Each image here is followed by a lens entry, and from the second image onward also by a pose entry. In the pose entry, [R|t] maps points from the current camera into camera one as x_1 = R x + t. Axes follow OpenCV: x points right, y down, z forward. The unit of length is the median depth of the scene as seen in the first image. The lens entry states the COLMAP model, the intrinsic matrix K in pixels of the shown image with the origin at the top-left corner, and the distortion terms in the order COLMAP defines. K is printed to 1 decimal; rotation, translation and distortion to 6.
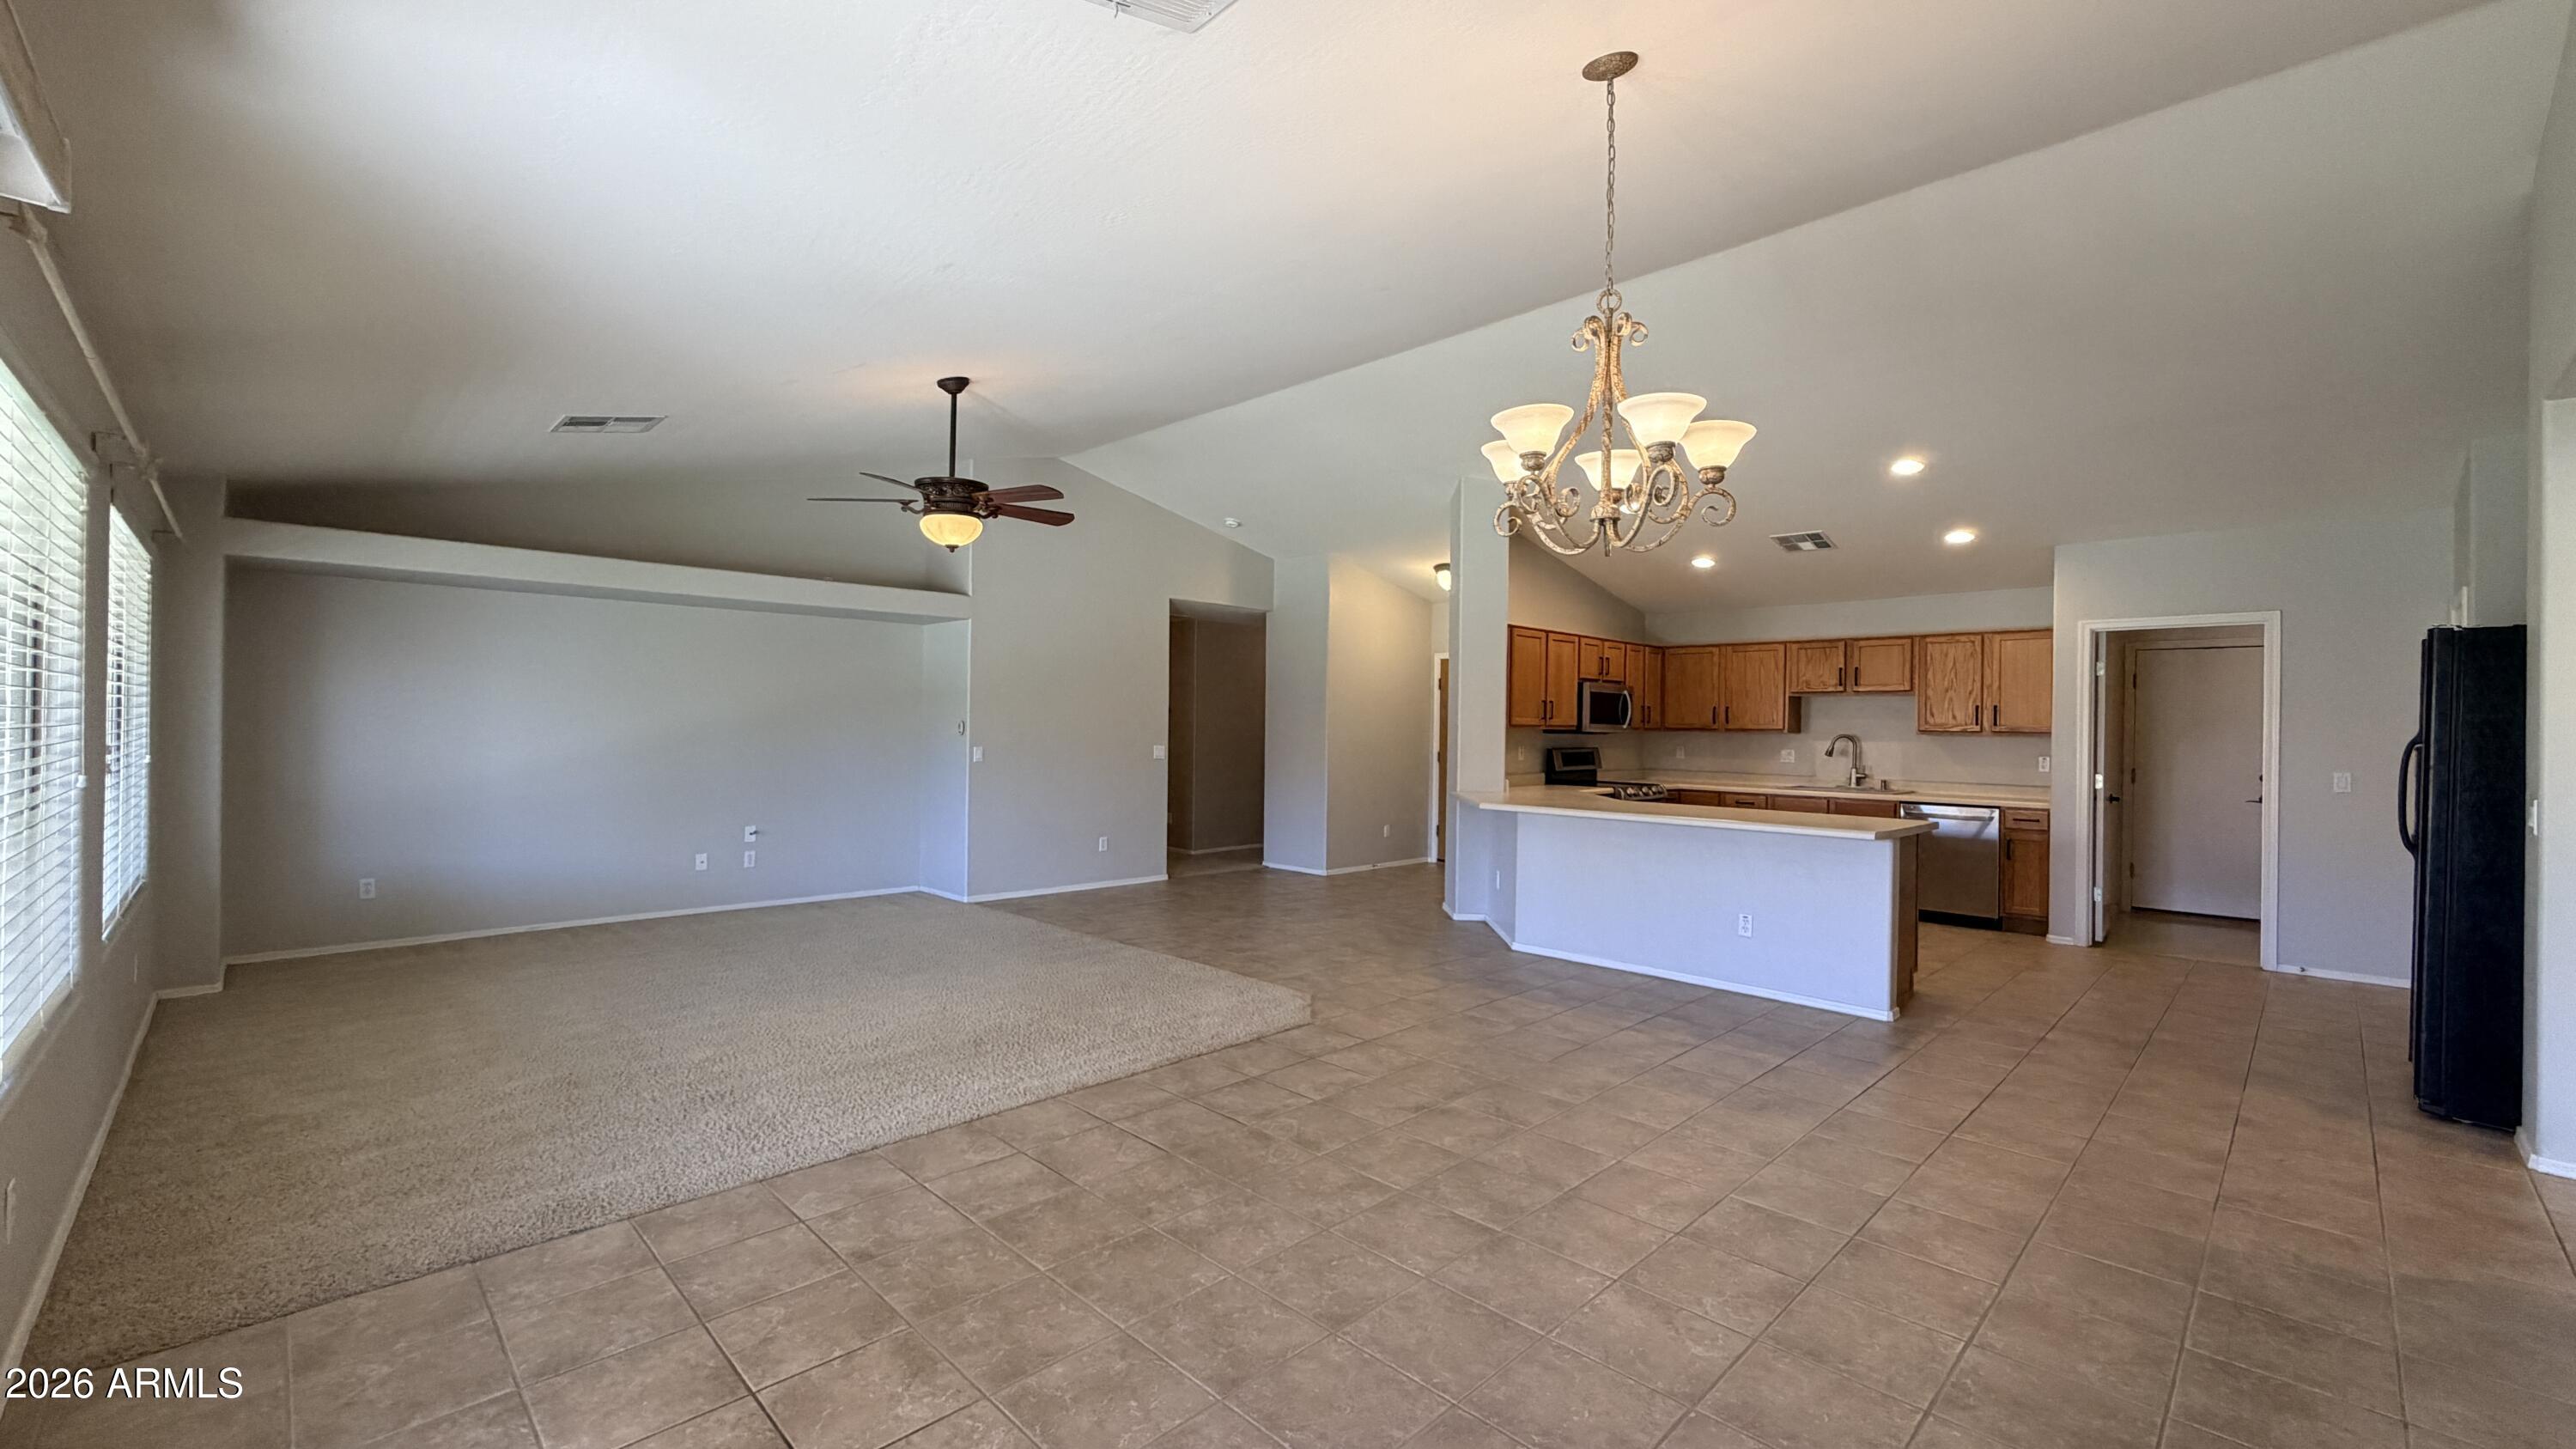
lens RADIAL K [[1039.0, 0, 1277.1], [0, 1039.0, 728.4], [0, 0, 1]] dist [-0.000020, -0.000001]
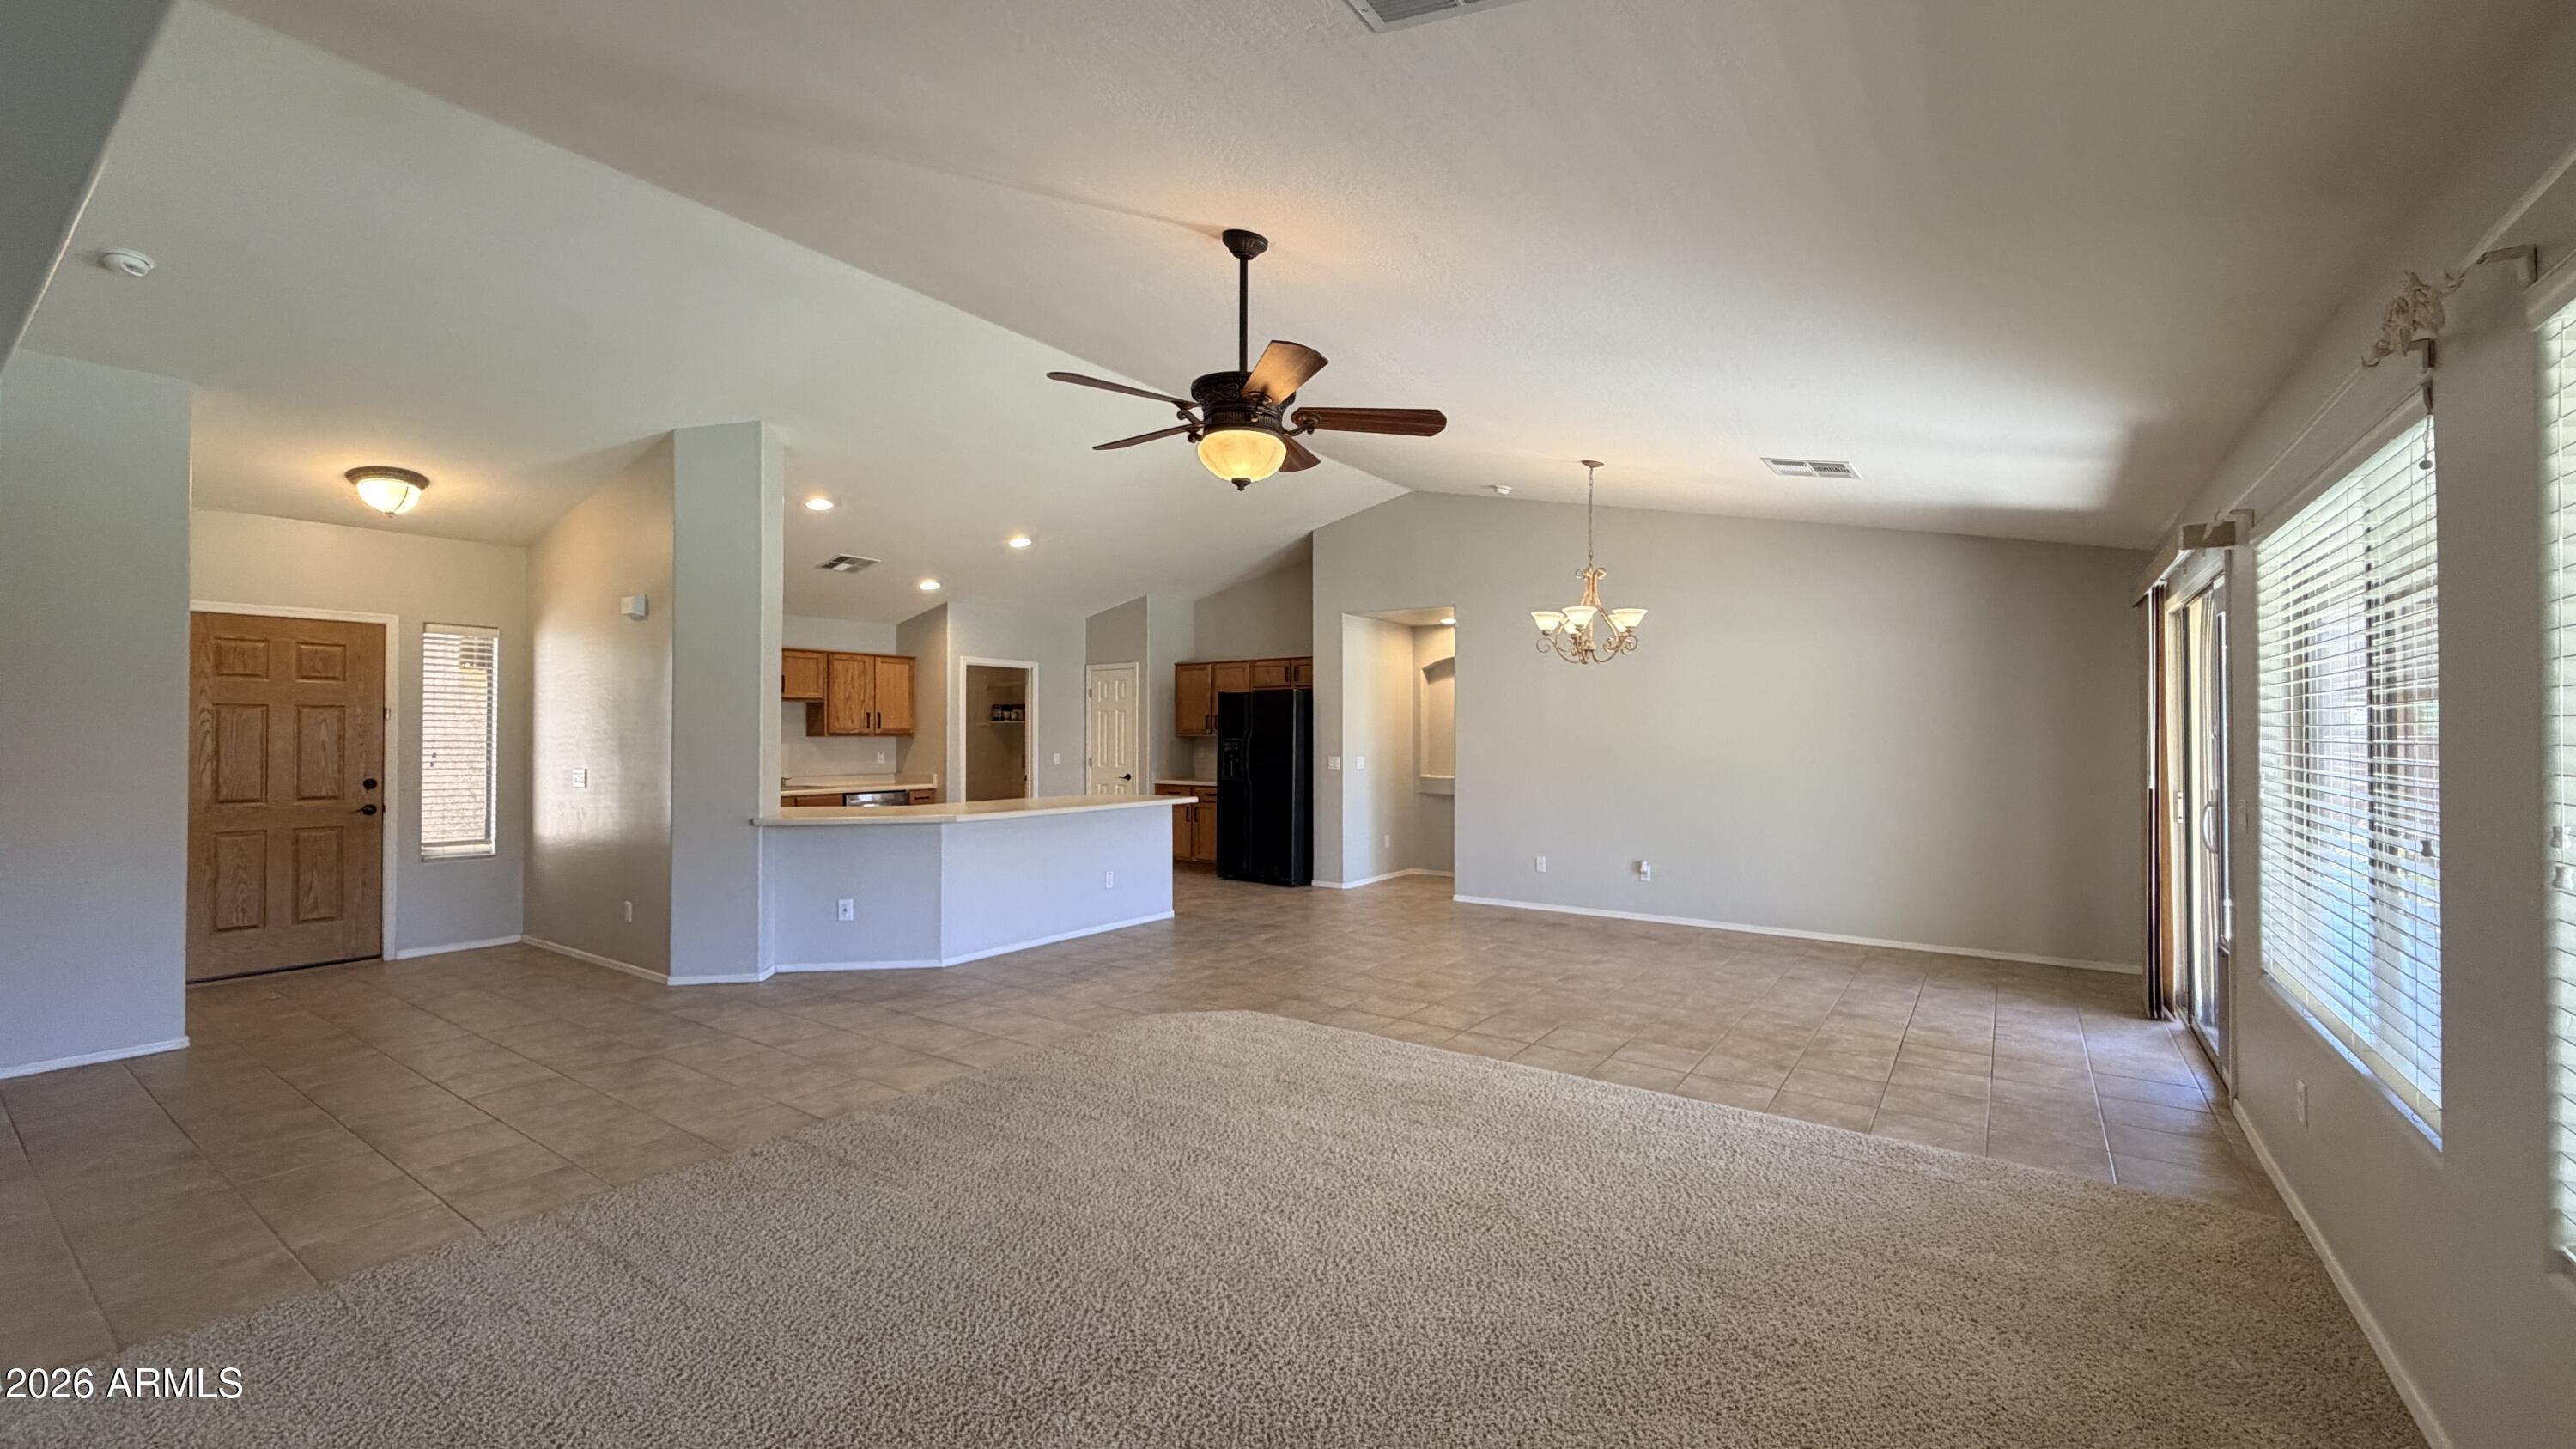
lens RADIAL K [[1039.0, 0, 1278.3], [0, 1039.0, 727.5], [0, 0, 1]] dist [-0.000020, -0.000001]
pose [[-0.184154, -0.008156, 0.982864, -1.302316], [-0.001568, 0.999967, 0.008004, -0.029092], [-0.982896, -0.000067, -0.184161, 1.457160]]
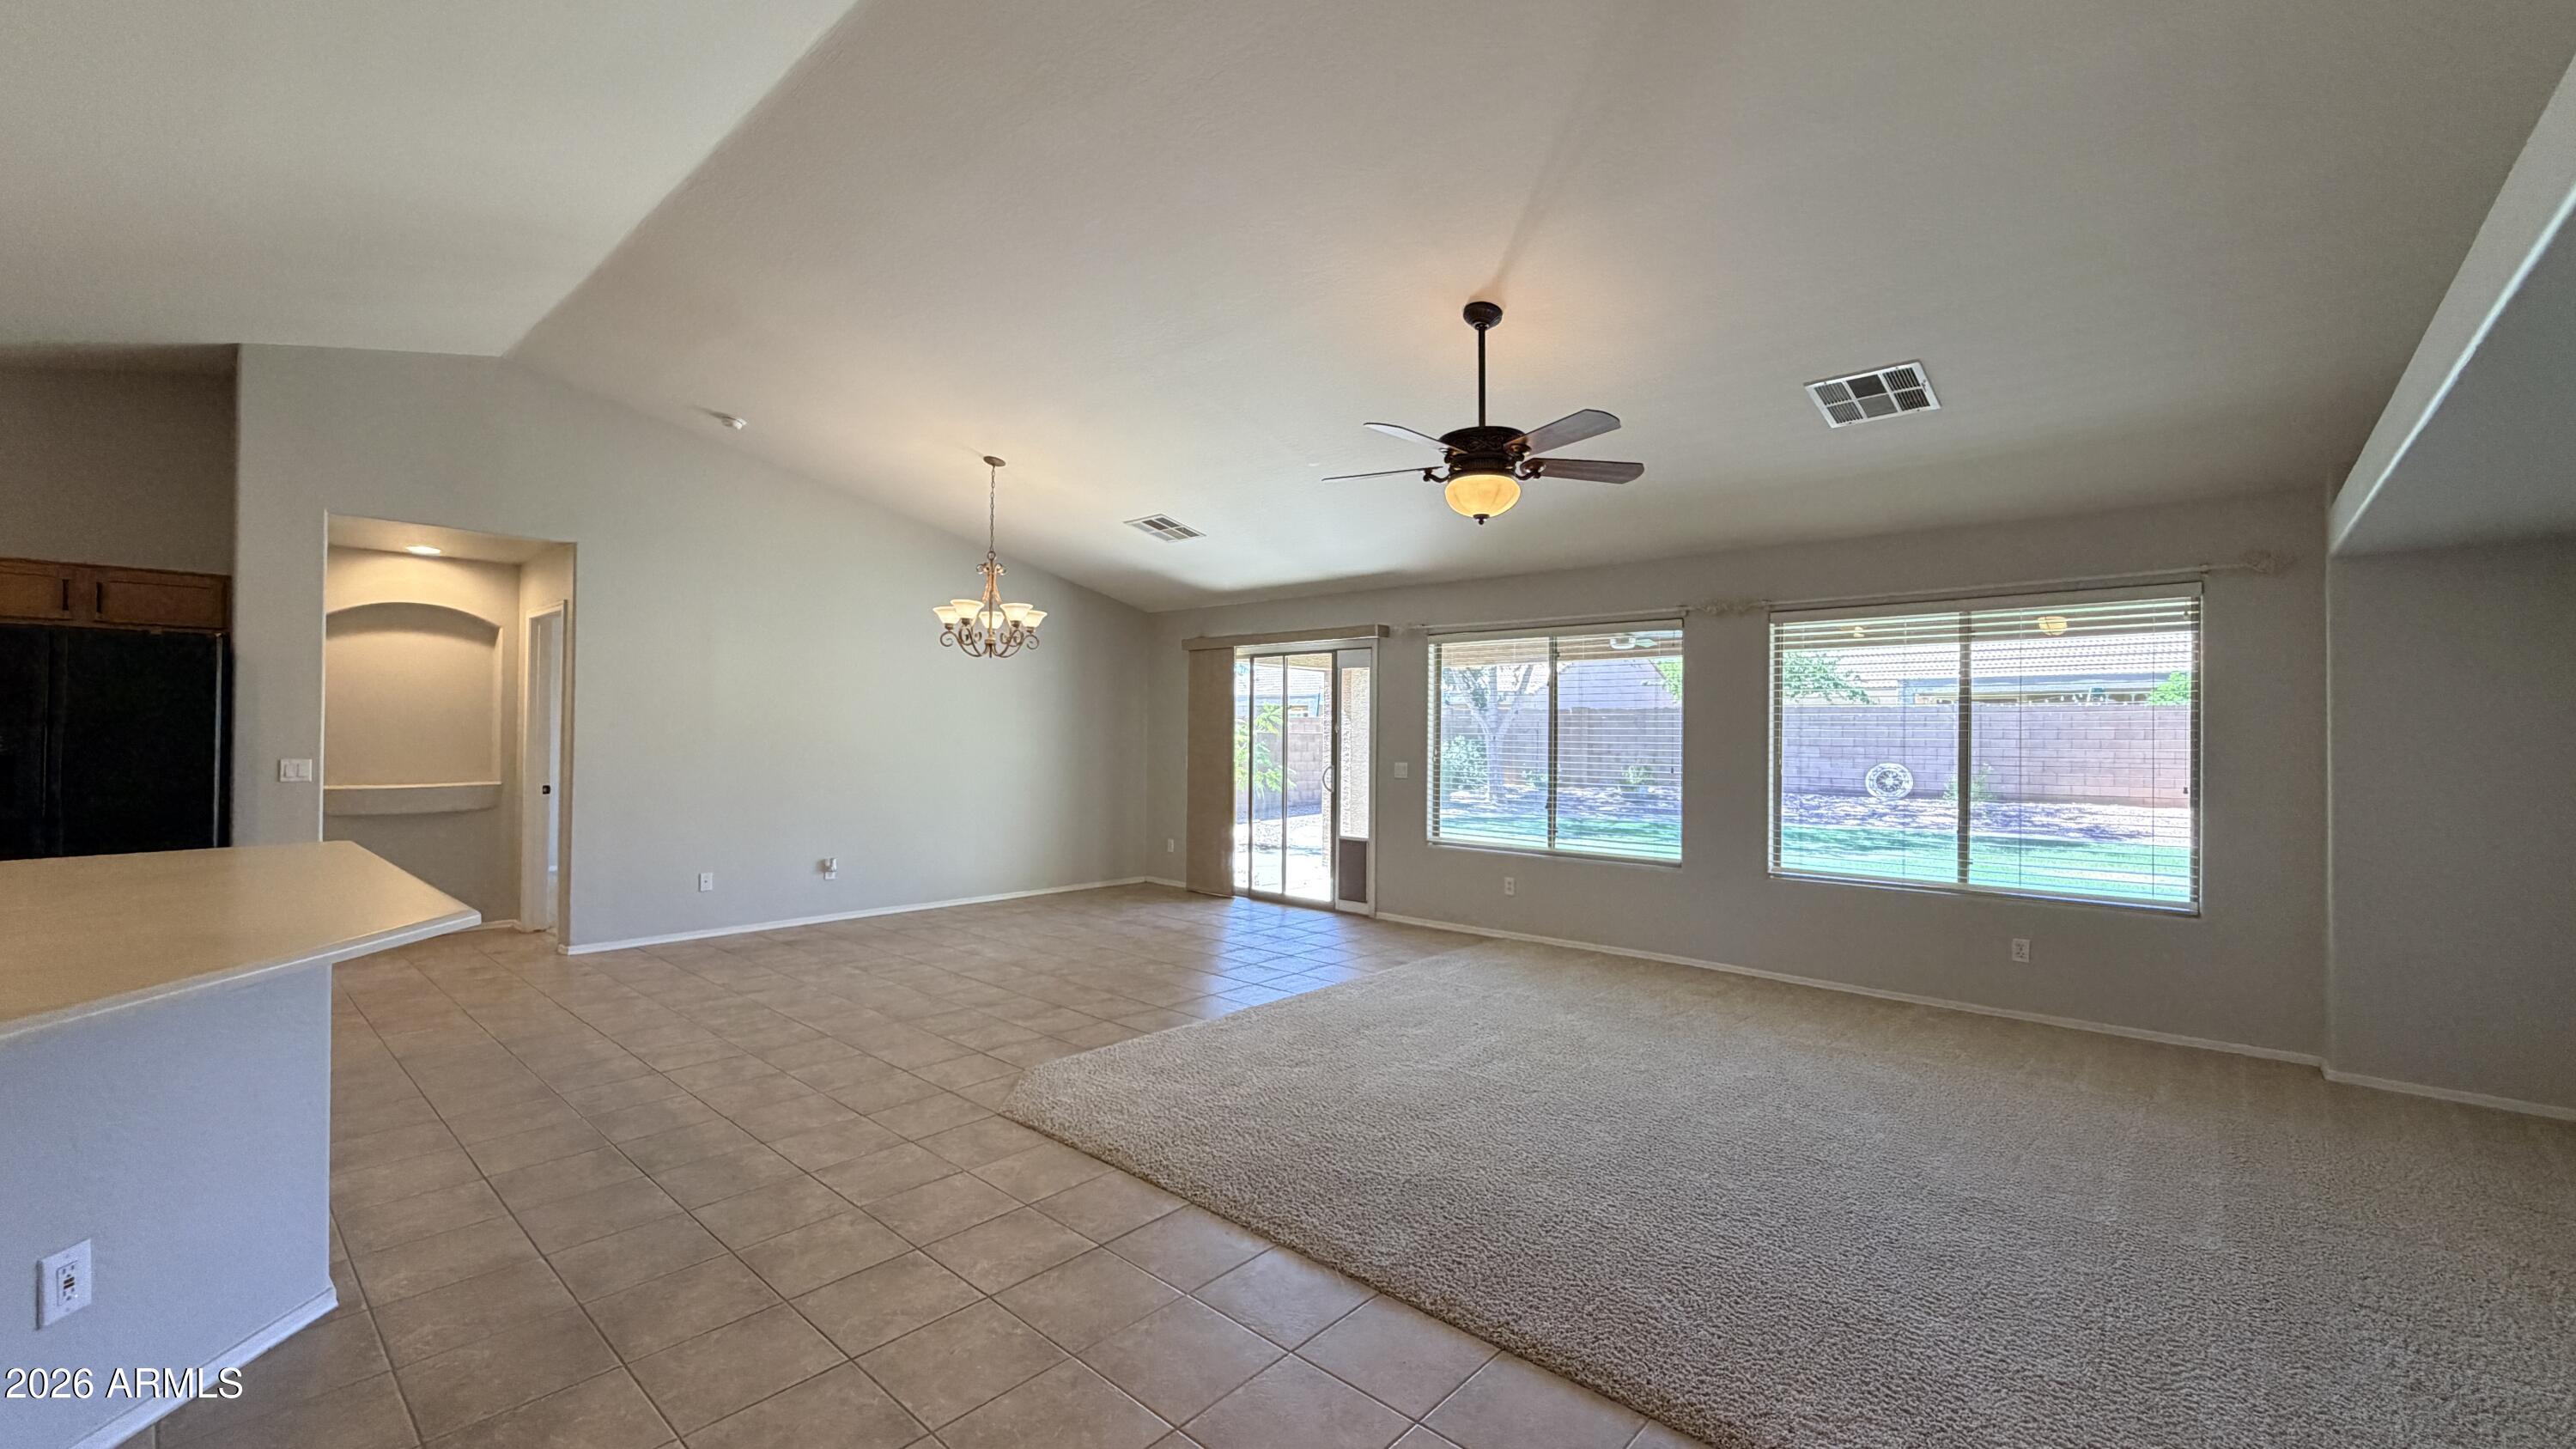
lens RADIAL K [[1039.0, 0, 1293.2], [0, 1039.0, 720.8], [0, 0, 1]] dist [-0.000020, -0.000001]
pose [[-0.996835, -0.021494, -0.076536, -0.146160], [-0.020913, 0.999746, -0.008393, -0.008720], [0.076697, -0.006766, -0.997031, 2.356447]]
